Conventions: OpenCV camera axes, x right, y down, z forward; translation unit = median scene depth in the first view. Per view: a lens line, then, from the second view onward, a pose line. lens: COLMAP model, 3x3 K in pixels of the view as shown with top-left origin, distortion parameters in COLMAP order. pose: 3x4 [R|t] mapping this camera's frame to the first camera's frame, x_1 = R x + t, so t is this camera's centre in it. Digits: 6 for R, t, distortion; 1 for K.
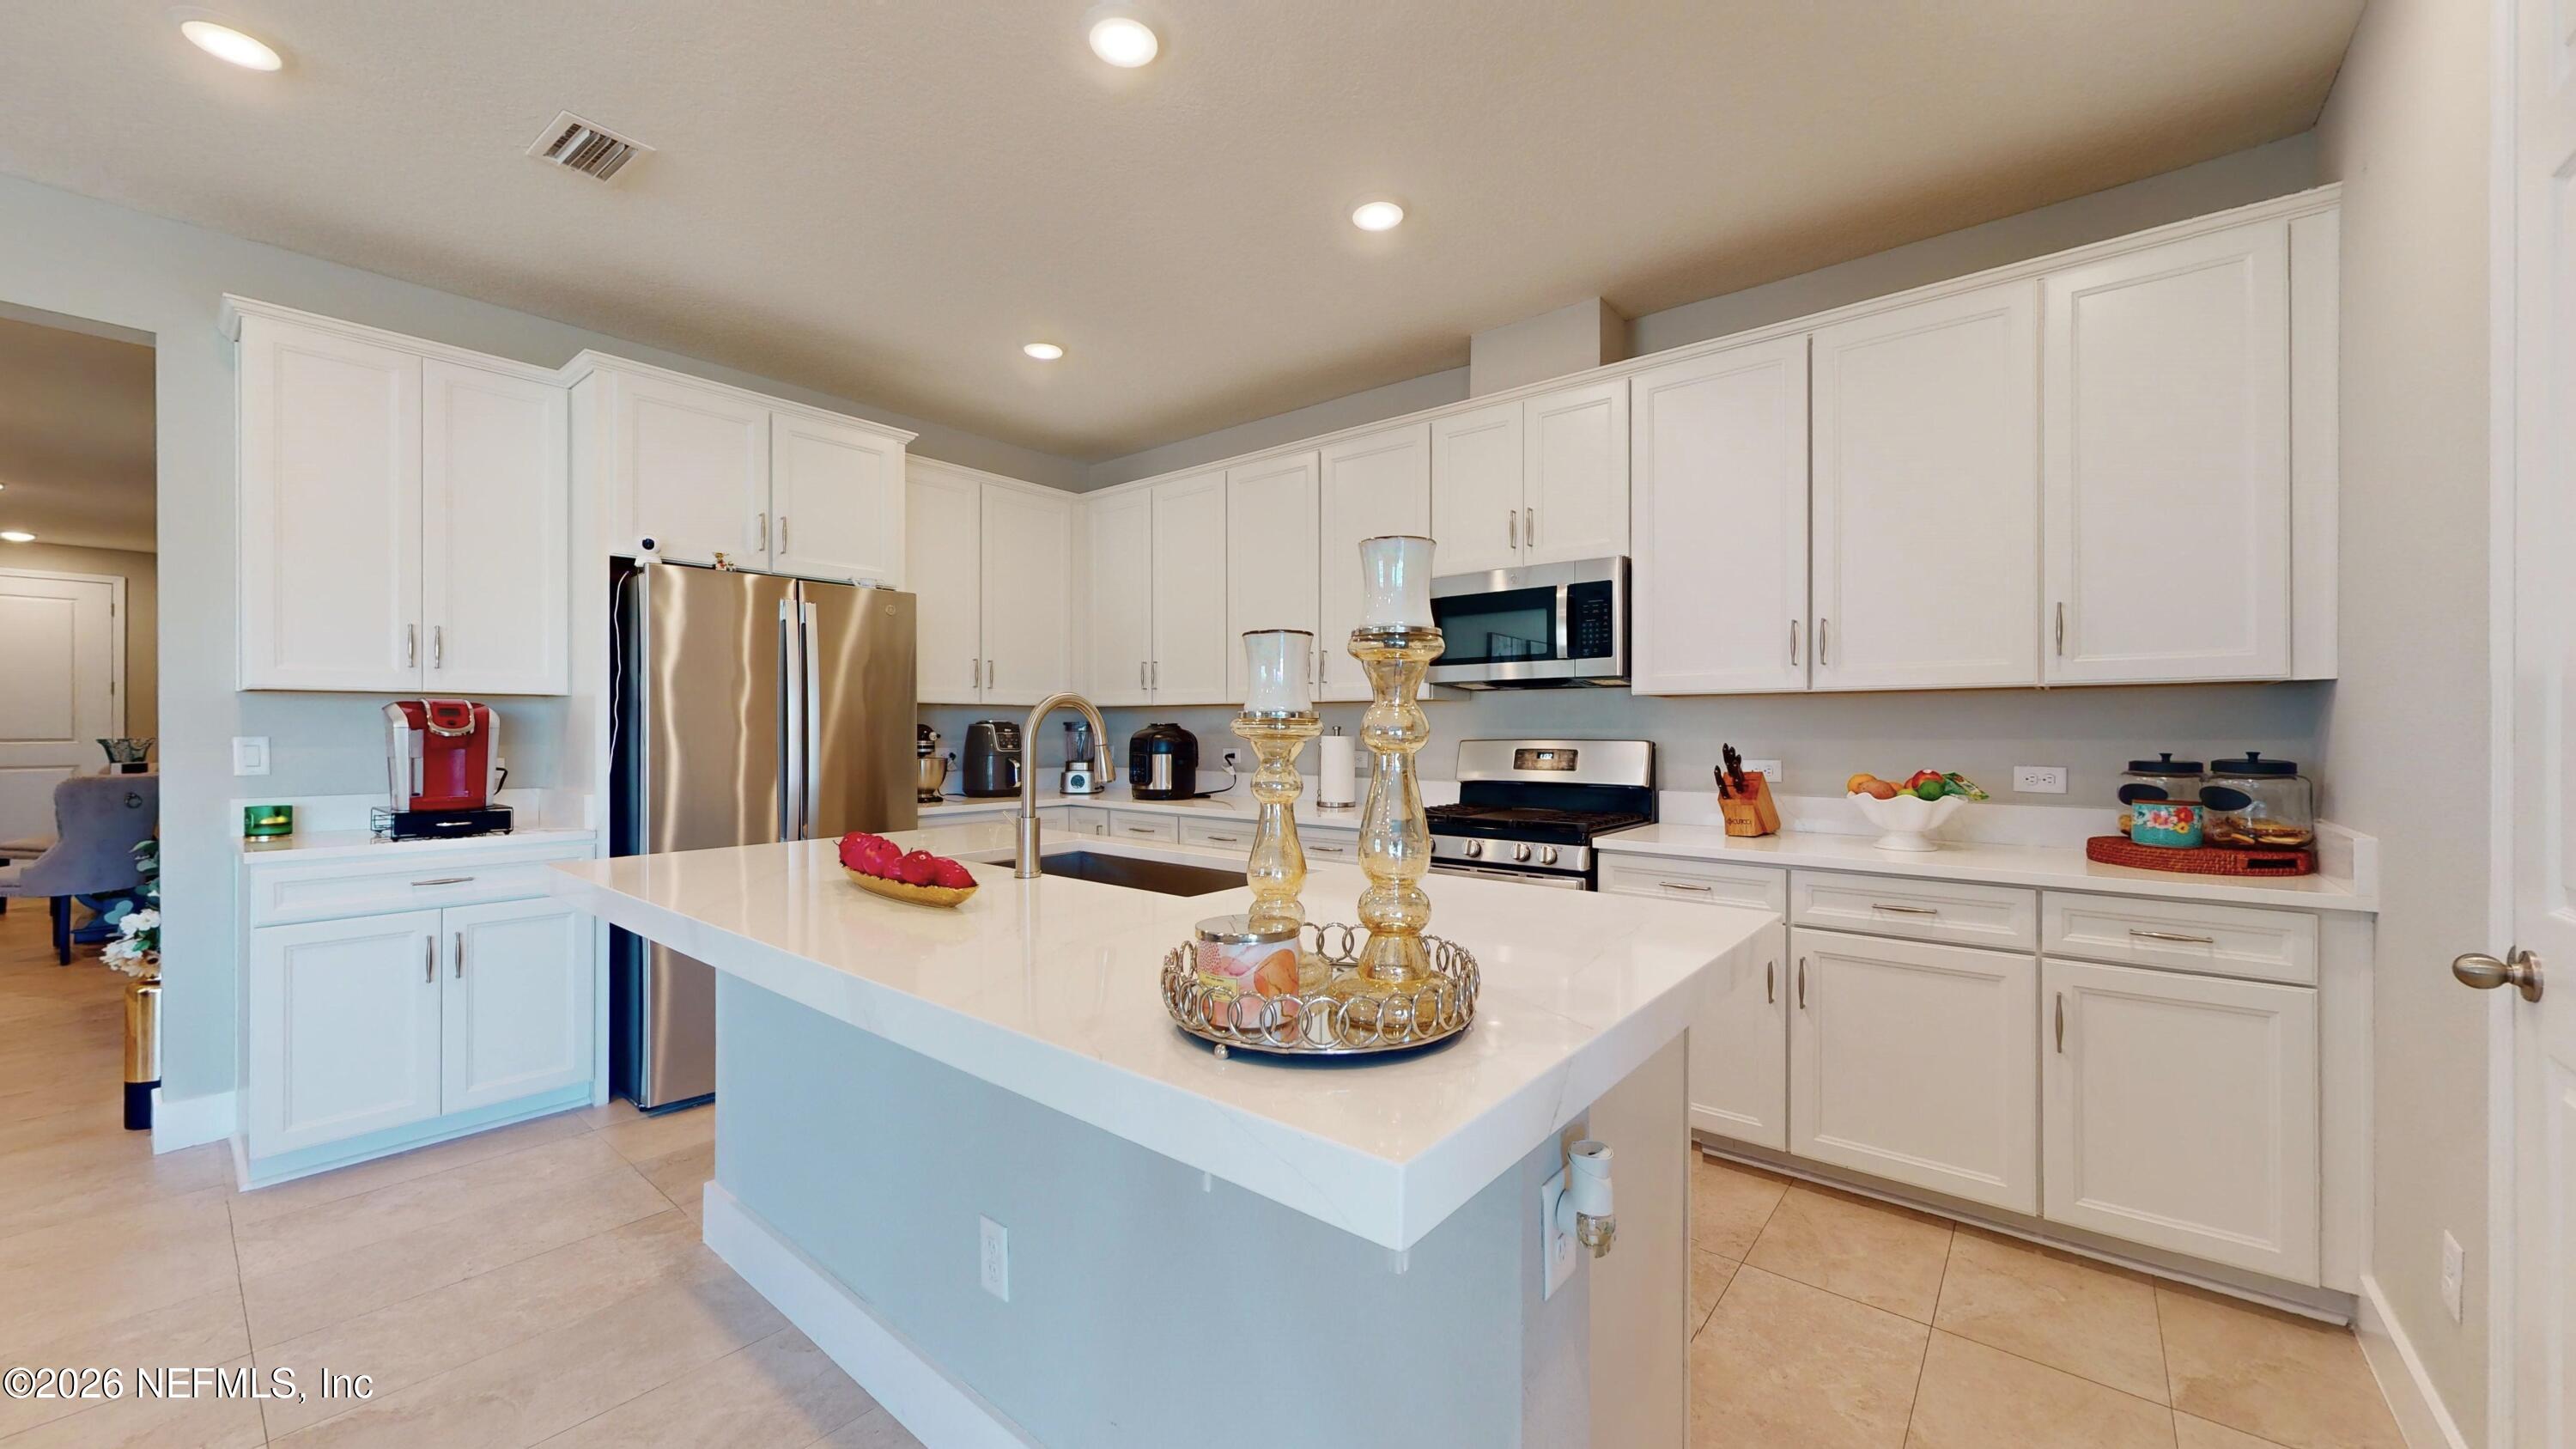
lens RADIAL K [[946.4, 0, 1287.1], [0, 946.4, 727.9], [0, 0, 1]] dist [-0.000071, 0.000106]
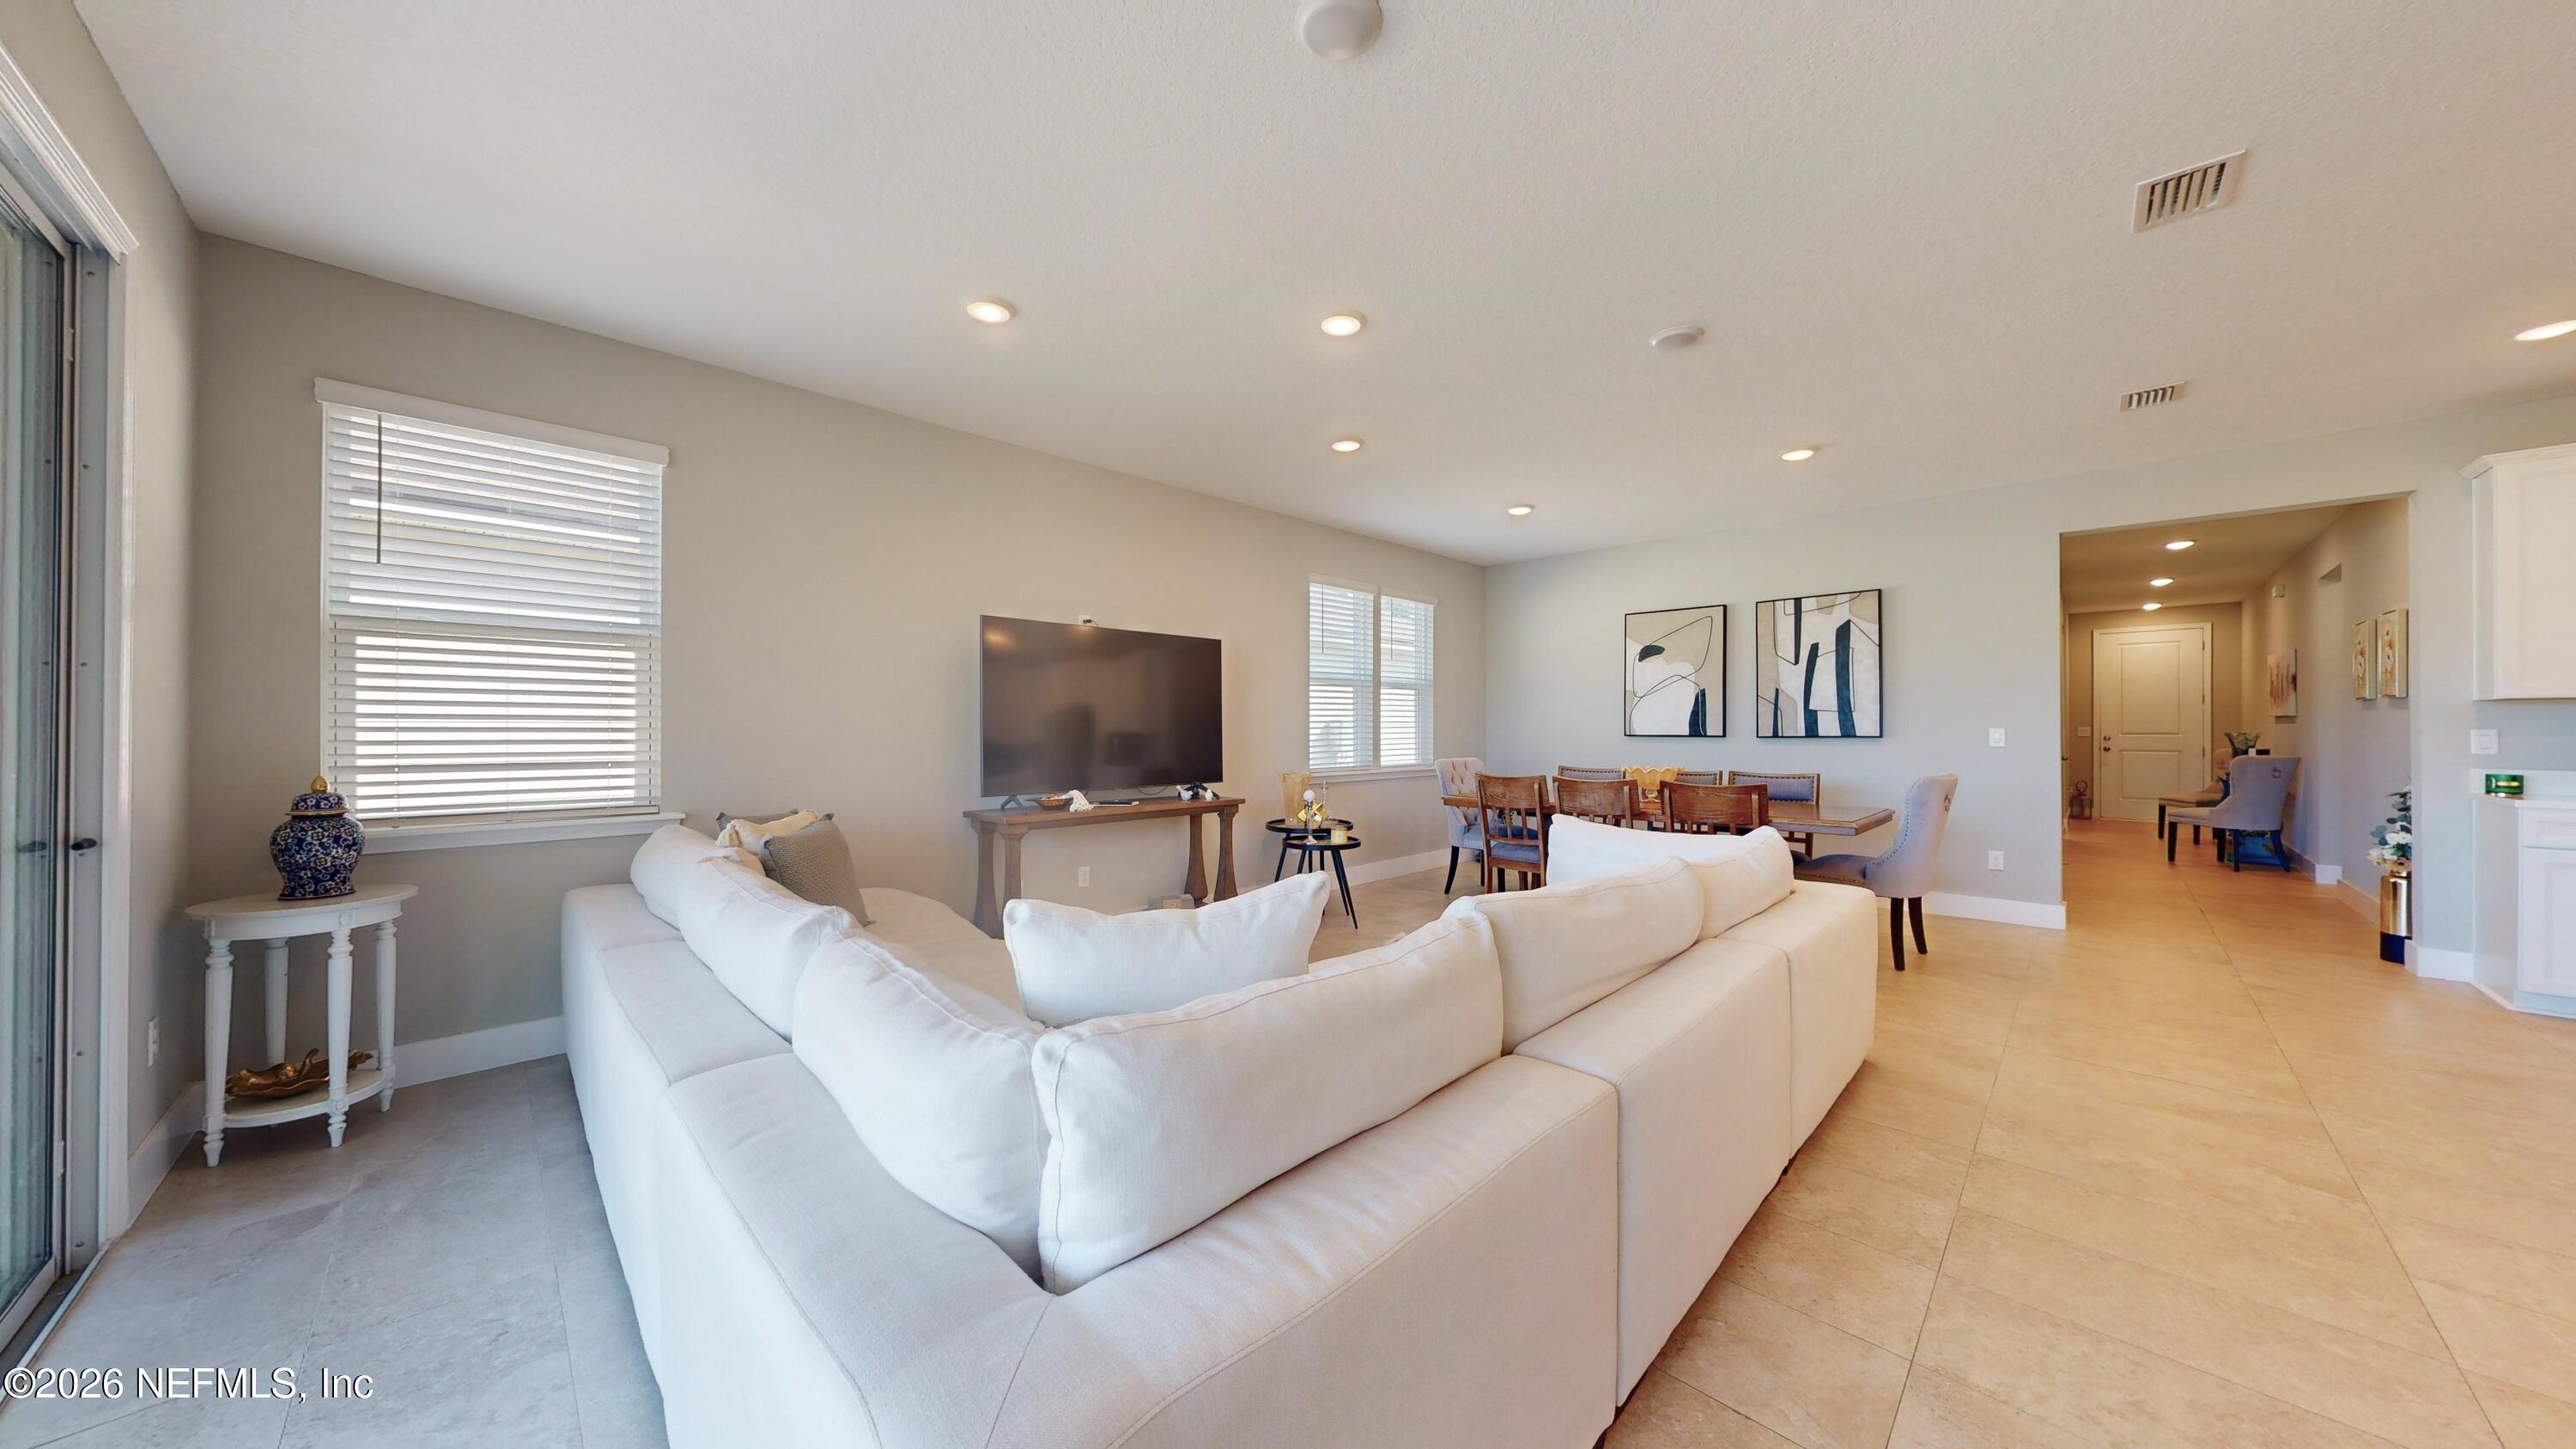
lens RADIAL K [[814.5, 0, 1287.6], [0, 814.5, 728.9], [0, 0, 1]] dist [-0.001656, -0.000017]
pose [[-0.093310, -0.000131, -0.995637, 0.407191], [0.003019, 0.999995, -0.000415, 0.002852], [0.995633, -0.003045, -0.093309, -0.816612]]
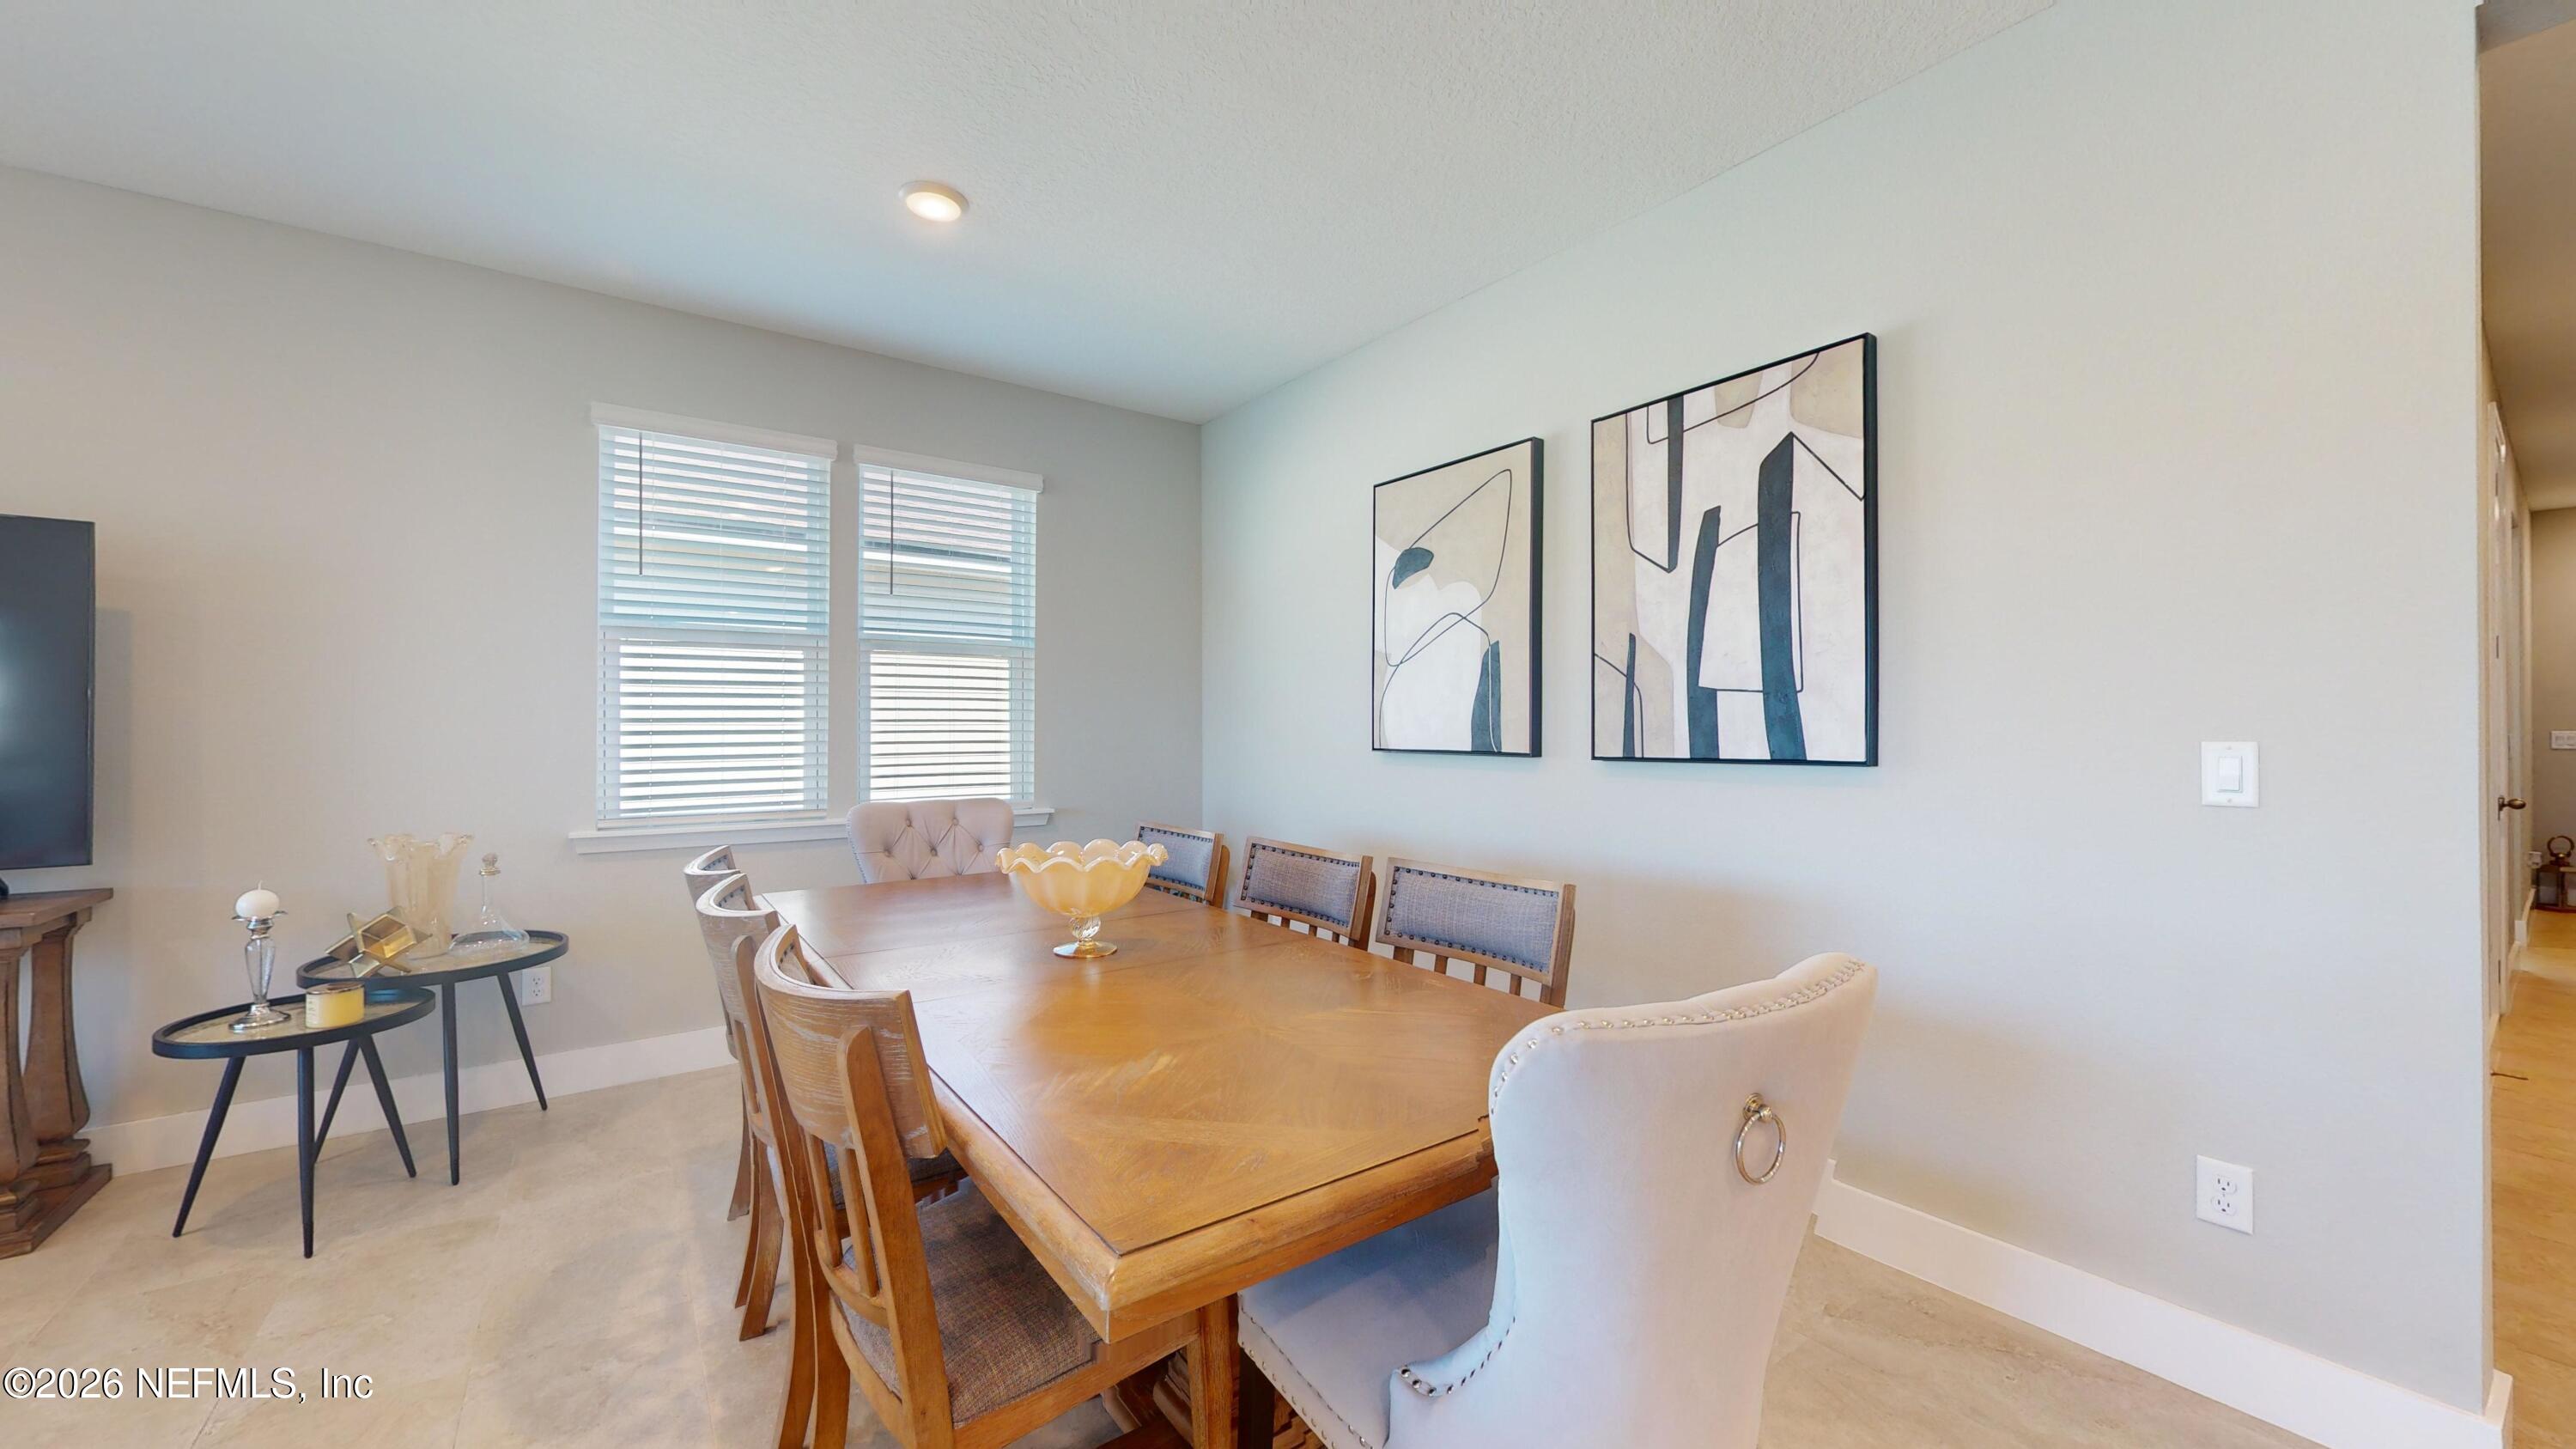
lens RADIAL K [[946.4, 0, 1287.1], [0, 946.4, 727.9], [0, 0, 1]] dist [-0.000071, 0.000106]
pose [[-0.247071, 0.000378, -0.968997, -0.752641], [0.000918, 1.000000, 0.000156, -0.005017], [0.968997, -0.000851, -0.247072, 0.111580]]
